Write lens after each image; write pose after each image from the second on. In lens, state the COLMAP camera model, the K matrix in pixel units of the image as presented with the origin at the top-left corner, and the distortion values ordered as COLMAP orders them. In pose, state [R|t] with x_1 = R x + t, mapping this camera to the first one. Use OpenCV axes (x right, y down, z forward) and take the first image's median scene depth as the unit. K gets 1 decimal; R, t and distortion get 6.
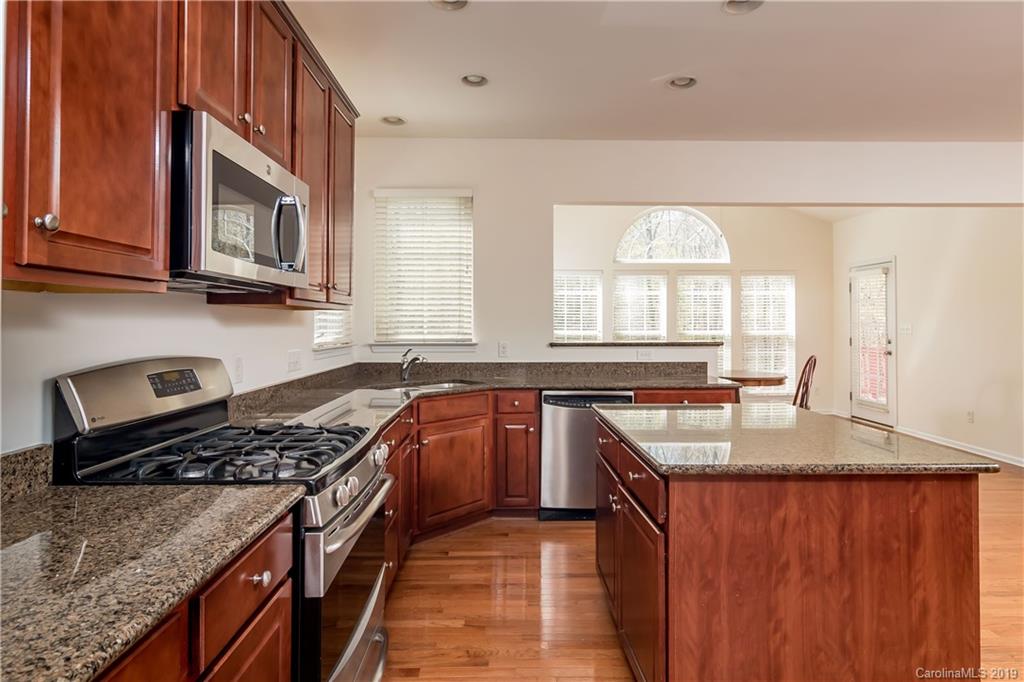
lens RADIAL K [[554.3, 0, 510.4], [0, 554.3, 315.9], [0, 0, 1]] dist [-0.002242, -0.000231]
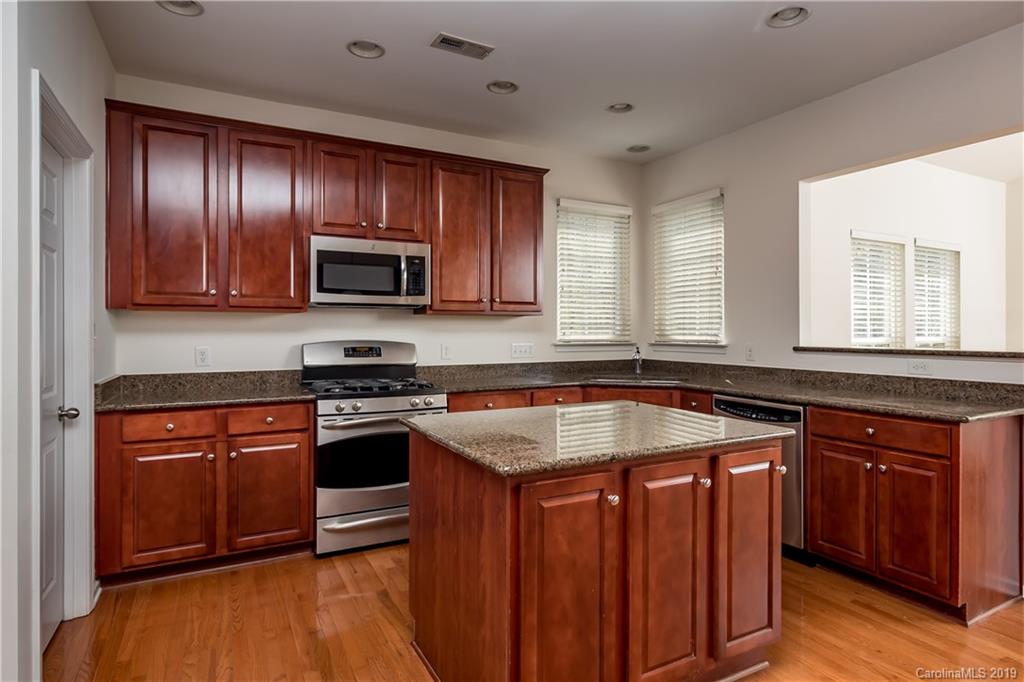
lens RADIAL K [[555.4, 0, 513.1], [0, 555.4, 331.5], [0, 0, 1]] dist [0.001055, 0.000401]
pose [[0.449045, 0.002022, -0.893507, 0.648007], [0.012586, 0.999884, 0.008587, 0.012596], [0.893421, -0.015102, 0.448967, 0.226538]]
